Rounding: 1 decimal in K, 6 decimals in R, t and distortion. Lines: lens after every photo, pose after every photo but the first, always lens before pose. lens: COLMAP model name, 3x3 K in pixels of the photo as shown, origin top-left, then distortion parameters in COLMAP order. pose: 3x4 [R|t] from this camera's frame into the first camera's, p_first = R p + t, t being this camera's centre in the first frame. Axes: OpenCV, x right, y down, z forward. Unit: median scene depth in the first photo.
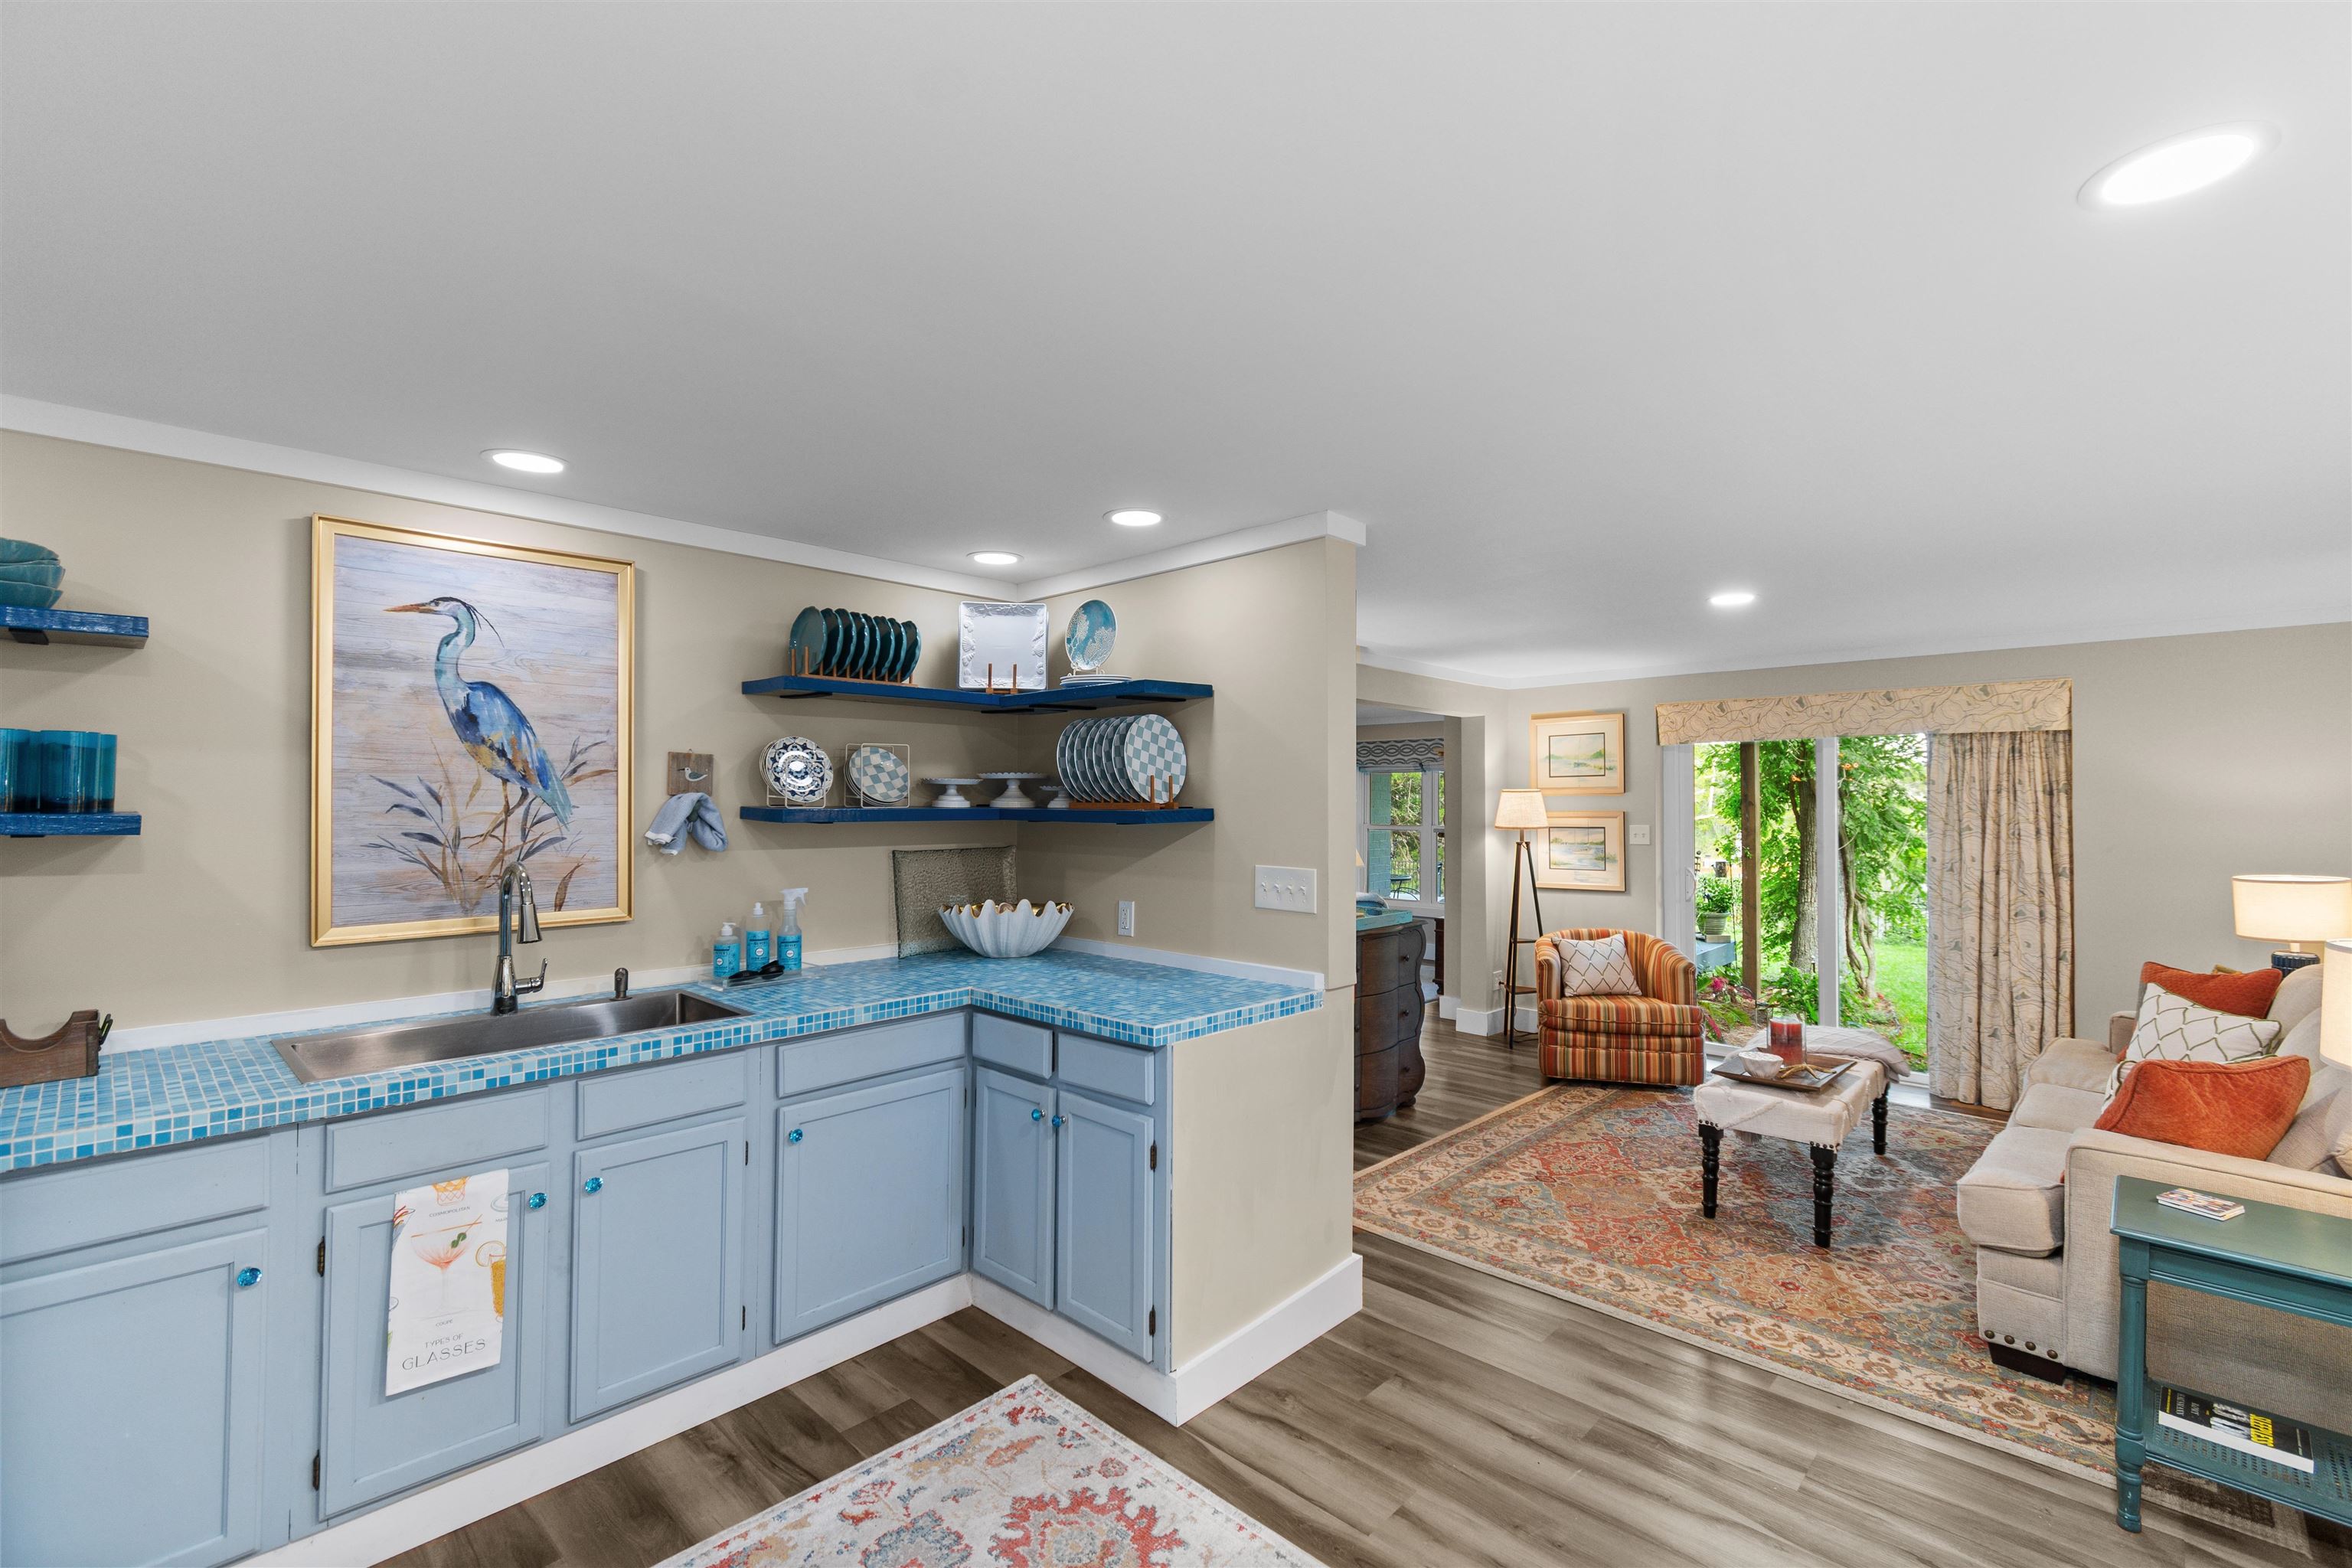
lens RADIAL K [[1029.3, 0, 1168.6], [0, 1029.3, 780.2], [0, 0, 1]] dist [0.002560, -0.000673]
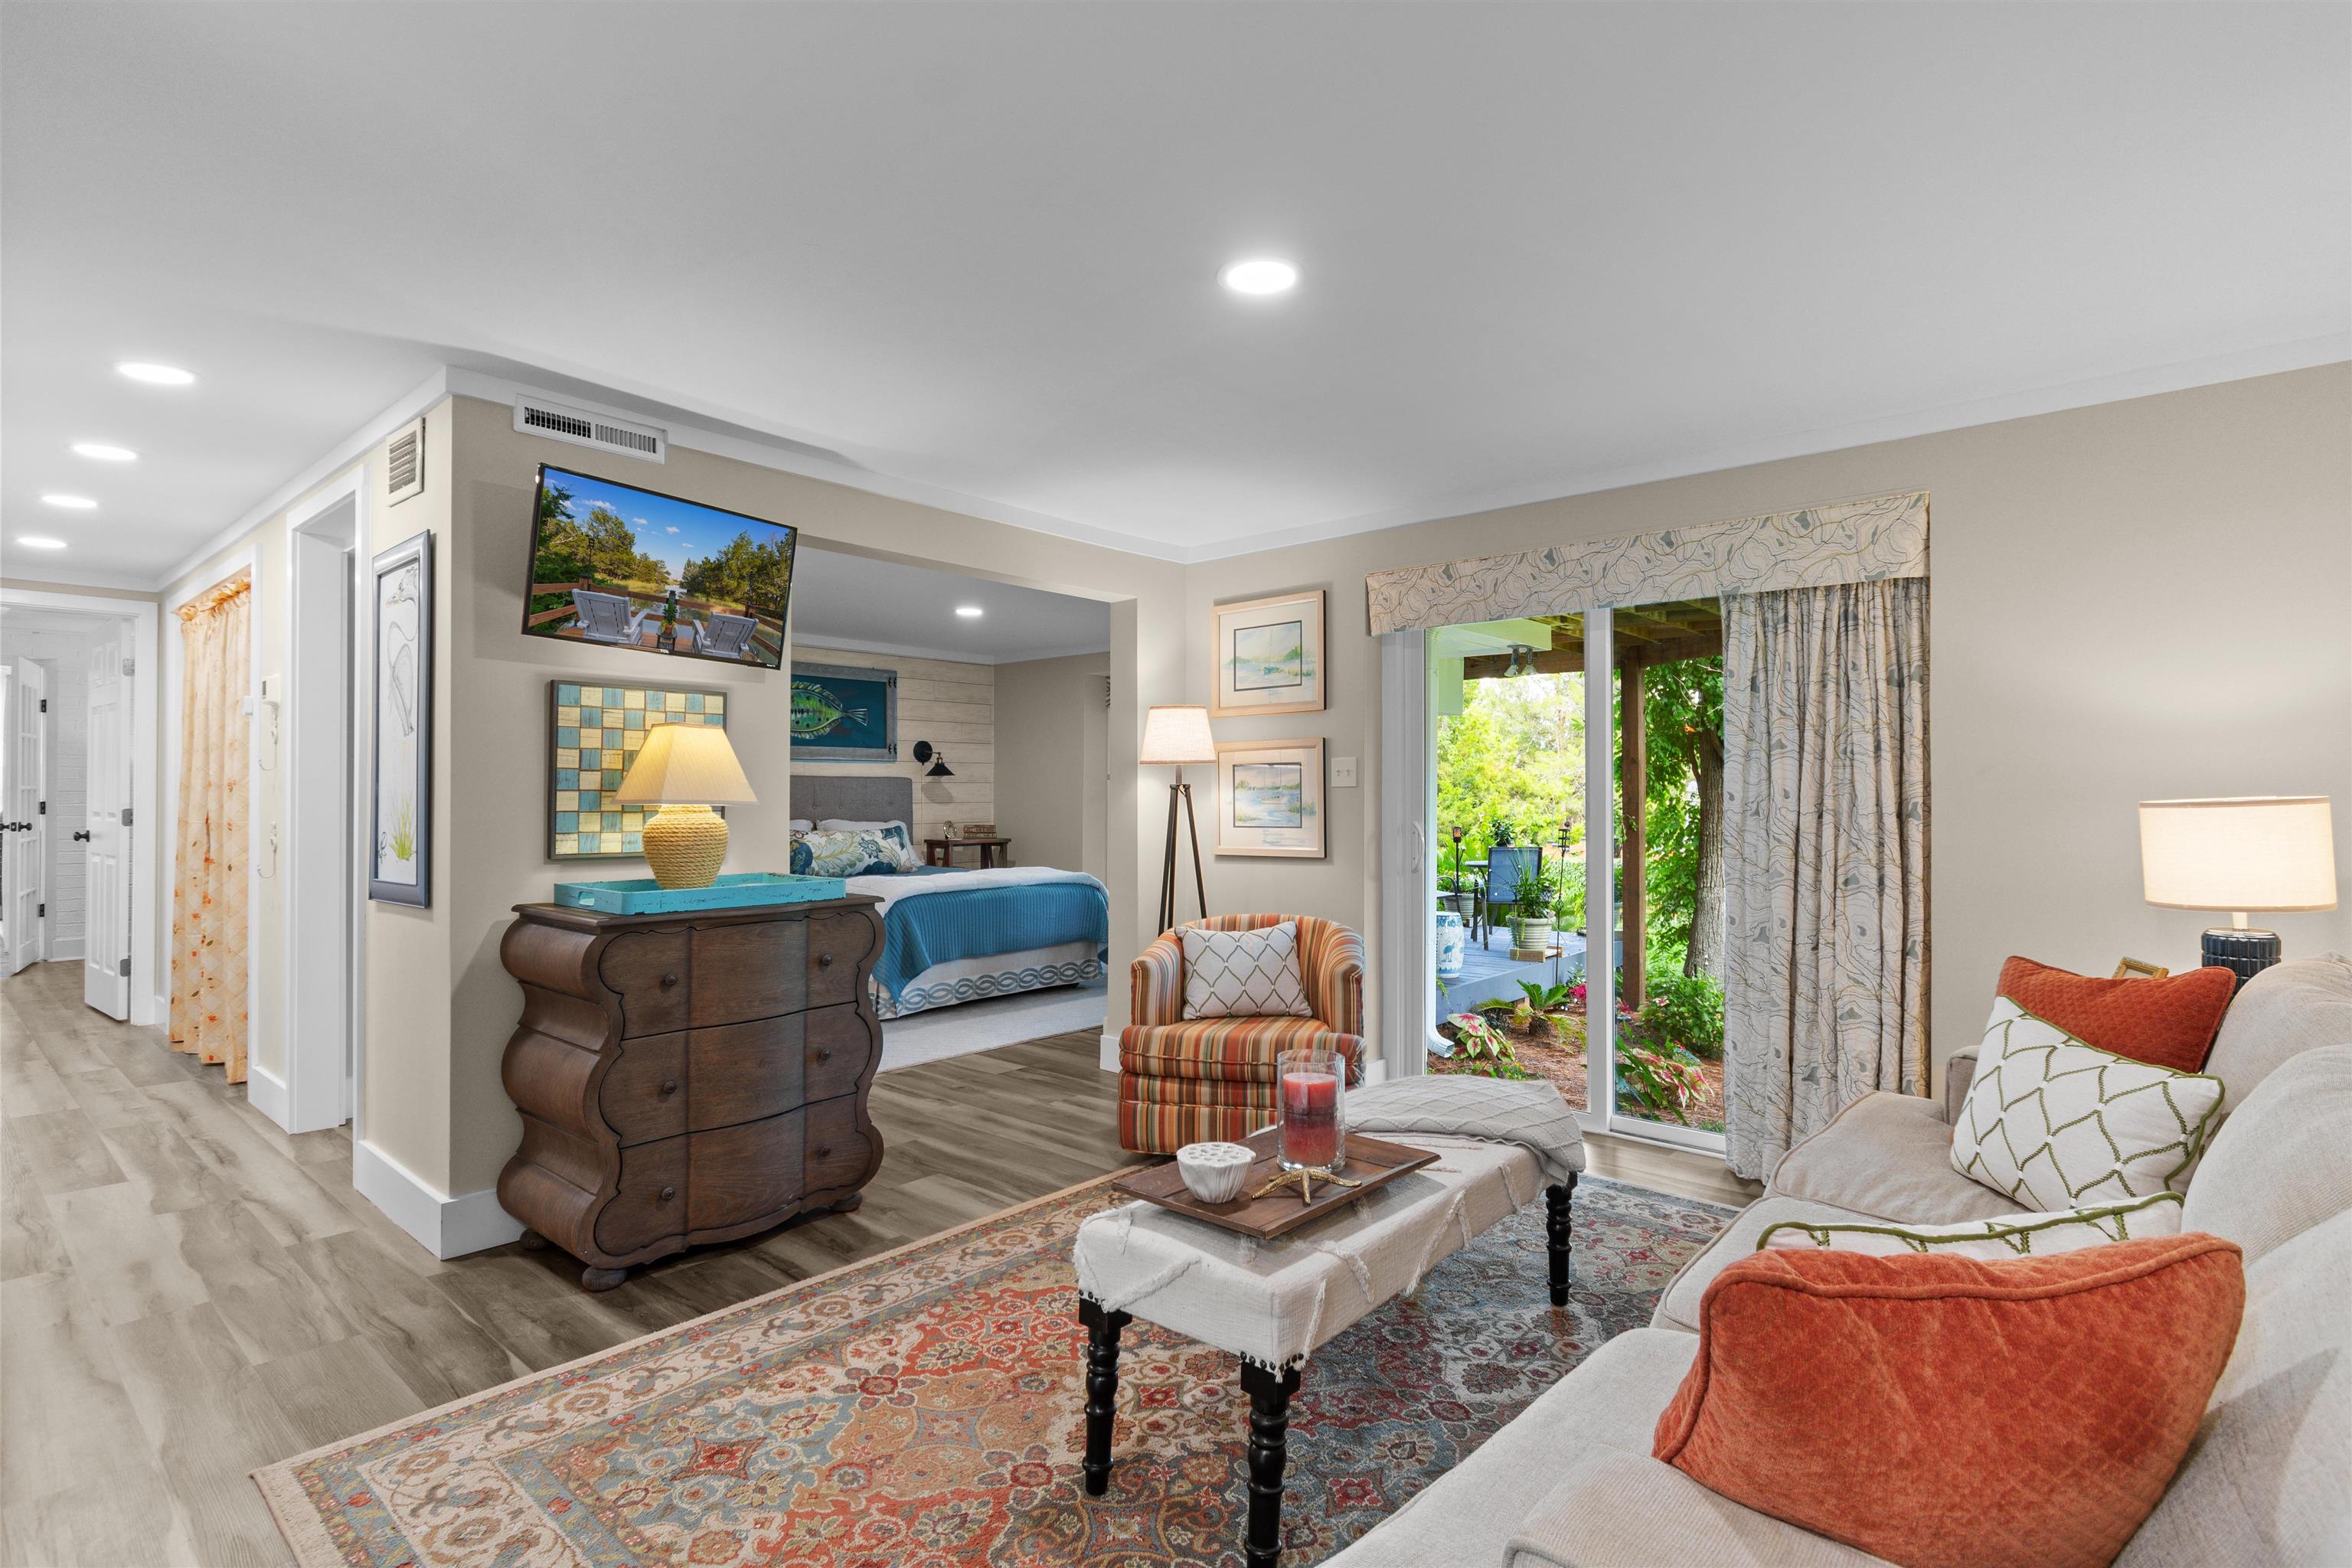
lens RADIAL K [[1137.8, 0, 1171.0], [0, 1137.8, 776.8], [0, 0, 1]] dist [0.000951, 0.002034]
pose [[0.999000, -0.000377, 0.044716, 0.393648], [0.000015, 0.999967, 0.008099, 0.062626], [-0.044717, -0.008090, 0.998967, 0.344042]]
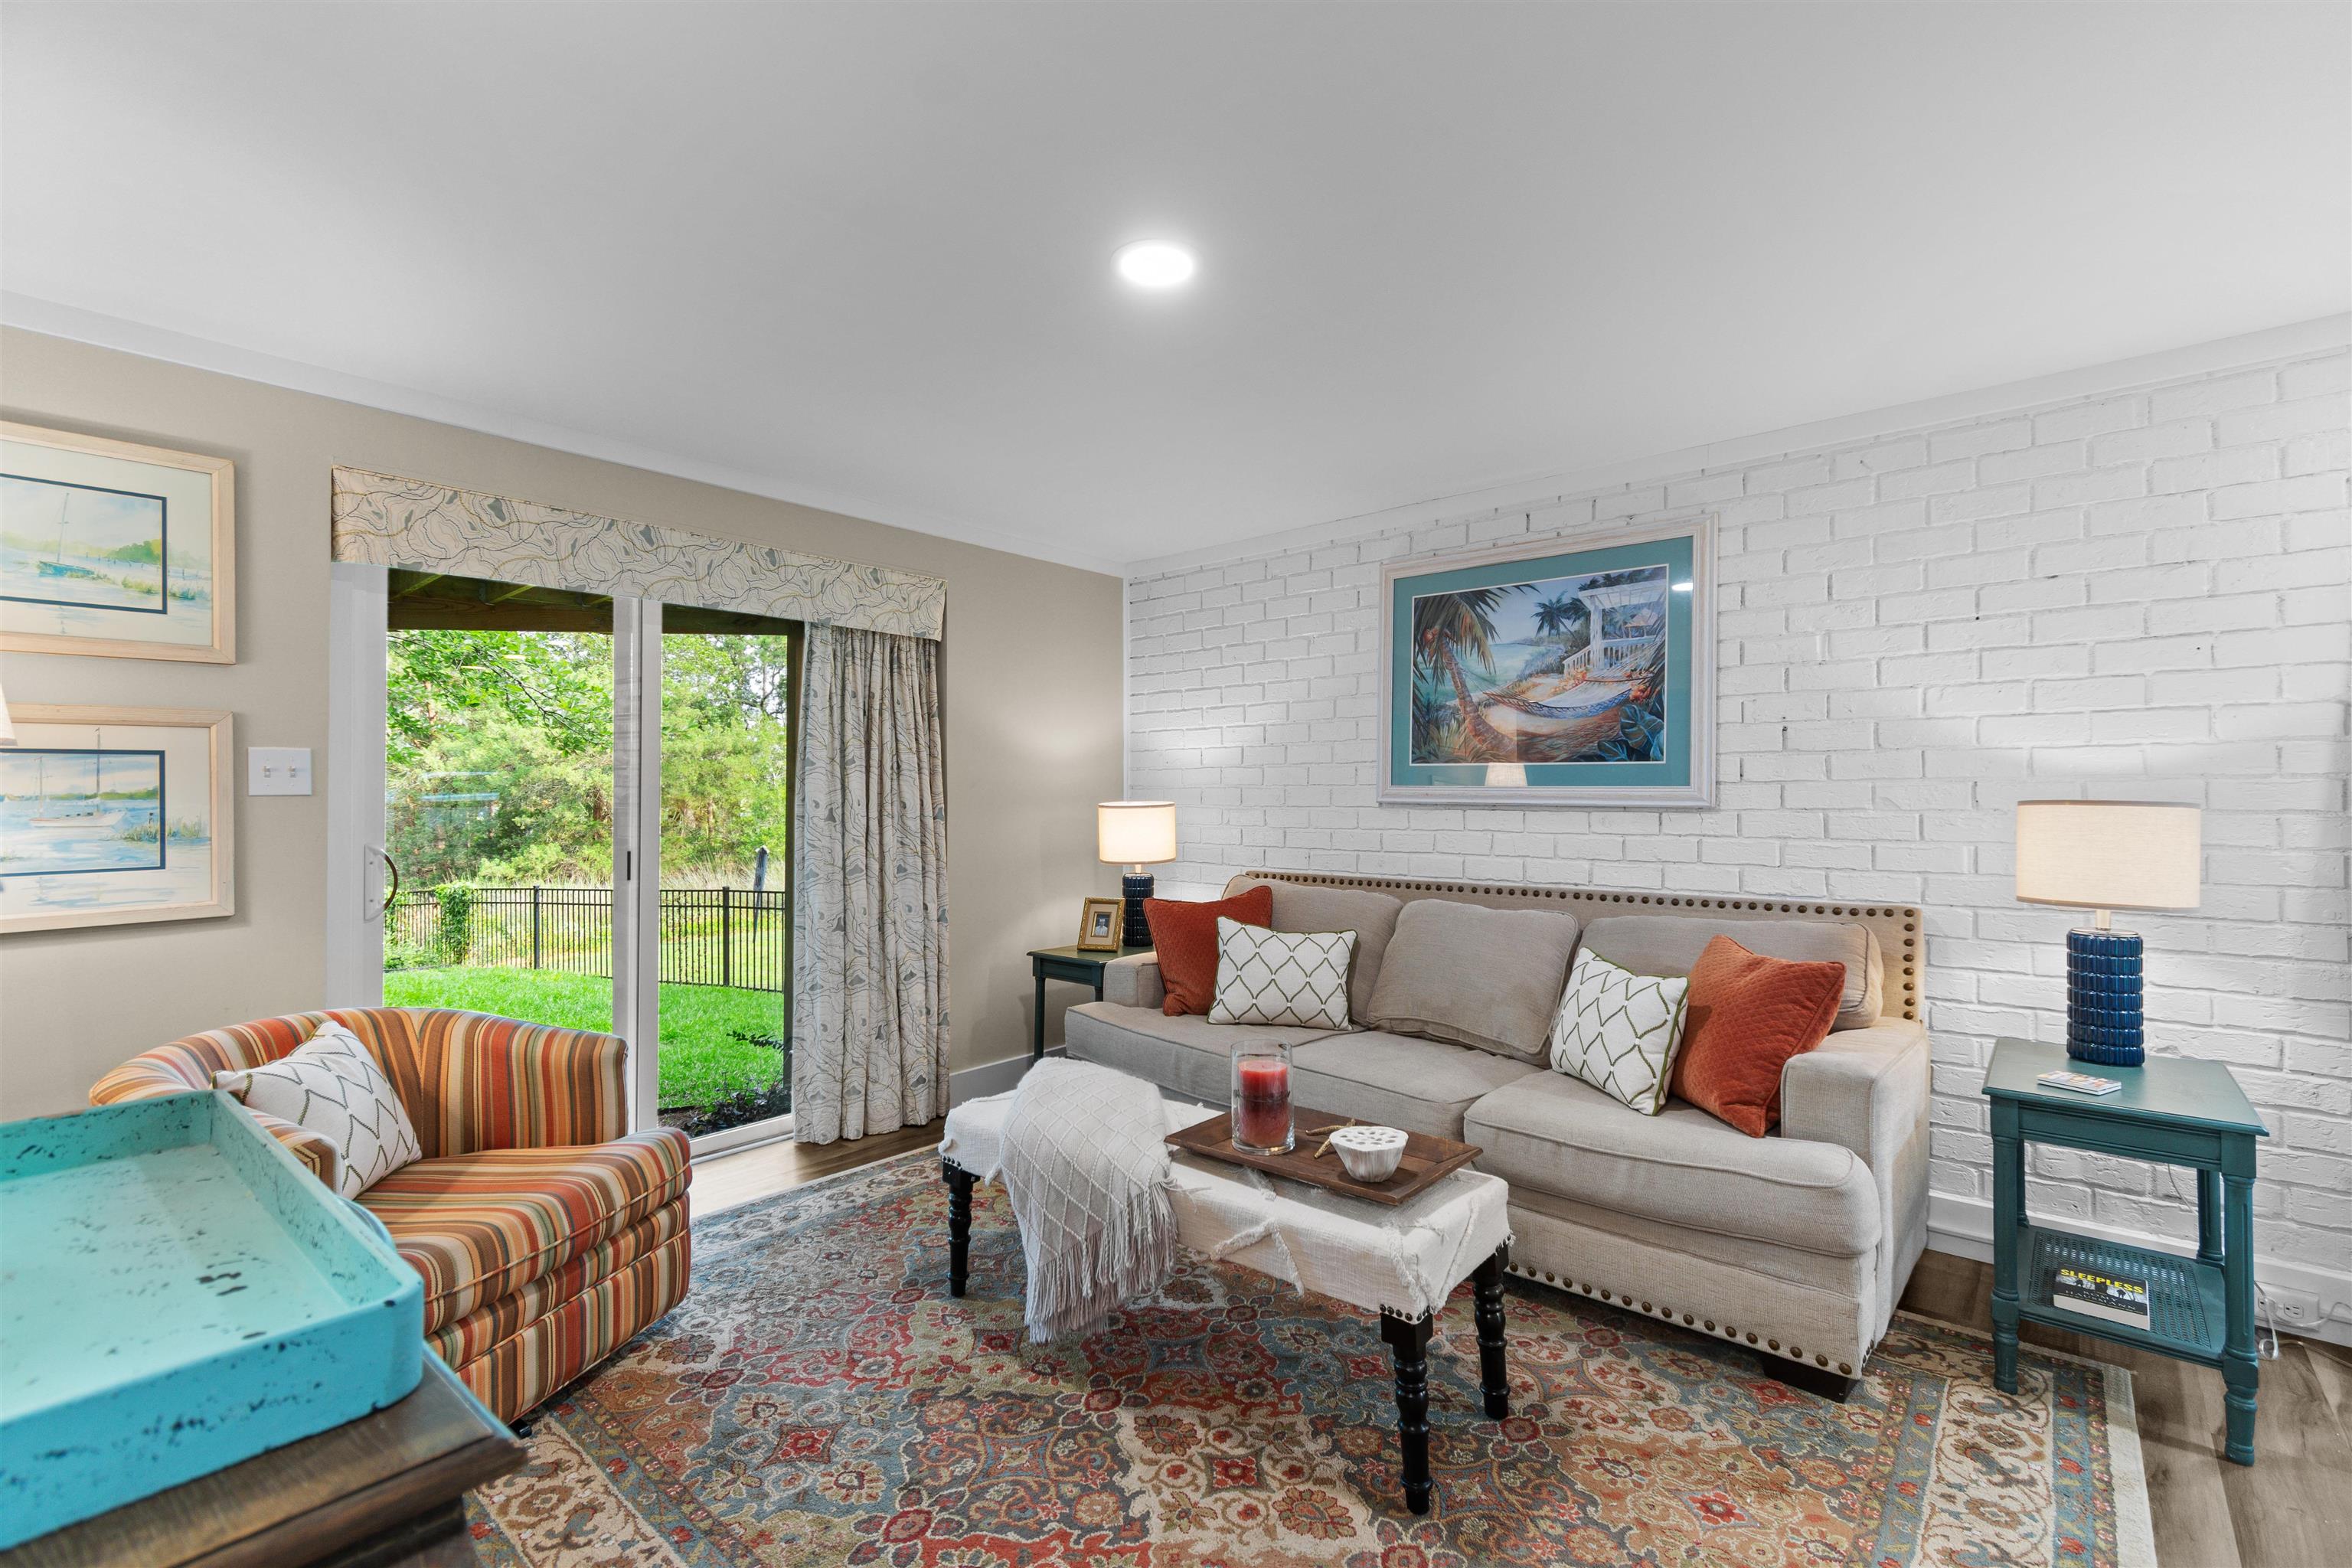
lens RADIAL K [[1029.3, 0, 1187.9], [0, 1029.3, 785.3], [0, 0, 1]] dist [0.002560, -0.000673]
pose [[-0.061238, 0.010836, 0.998064, 0.038486], [-0.018322, 0.999760, -0.011979, 0.071371], [-0.997955, -0.019020, -0.061024, 0.838758]]
